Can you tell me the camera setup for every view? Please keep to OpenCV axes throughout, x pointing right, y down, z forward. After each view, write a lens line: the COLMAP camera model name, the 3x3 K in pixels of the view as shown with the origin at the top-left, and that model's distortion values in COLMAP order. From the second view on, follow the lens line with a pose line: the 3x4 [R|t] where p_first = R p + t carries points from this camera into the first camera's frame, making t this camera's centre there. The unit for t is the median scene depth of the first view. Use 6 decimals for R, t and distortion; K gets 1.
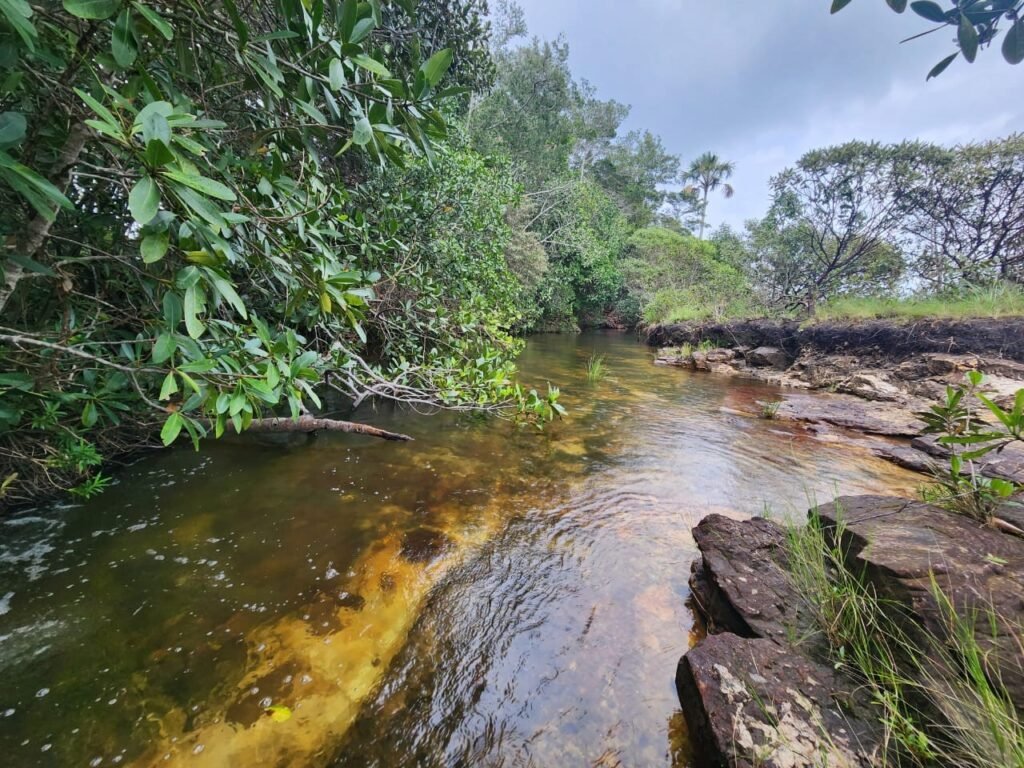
lens RADIAL K [[419.3, 0, 513.7], [0, 419.3, 383.3], [0, 0, 1]] dist [0.000832, -0.003130]
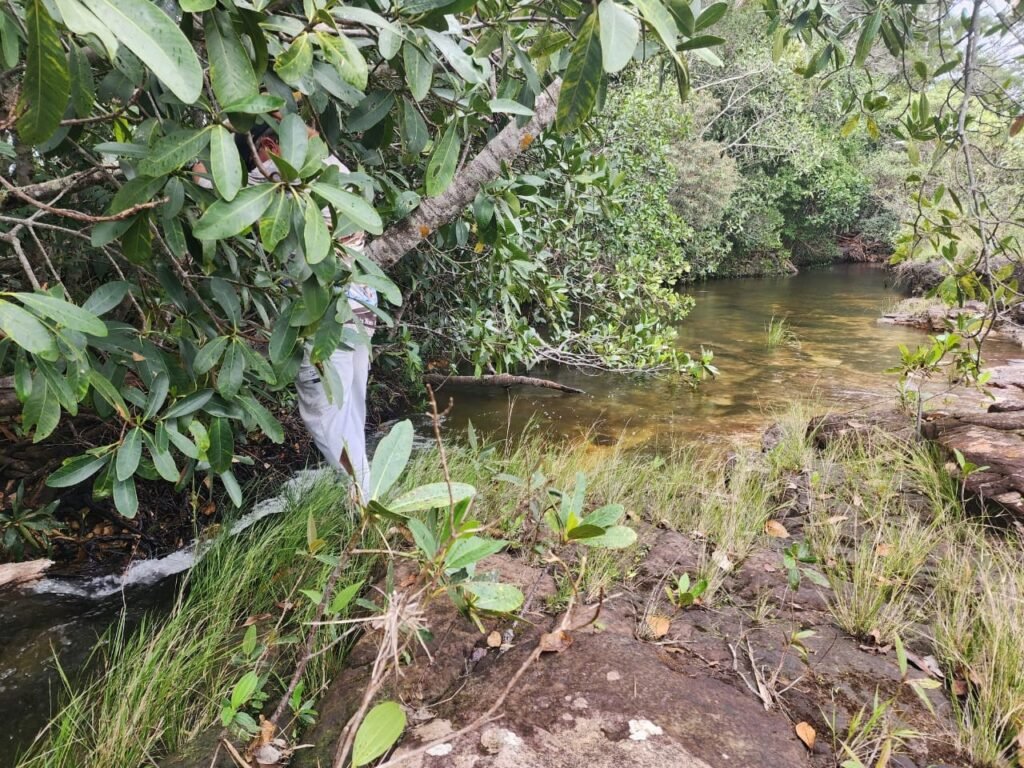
lens RADIAL K [[678.6, 0, 512.0], [0, 678.6, 384.0], [0, 0, 1]] dist [0.087944, -0.092881]
pose [[0.965818, -0.001724, -0.259215, 0.037959], [0.011674, 0.999253, 0.036850, 0.014929], [0.258958, -0.038616, 0.965116, -0.506550]]
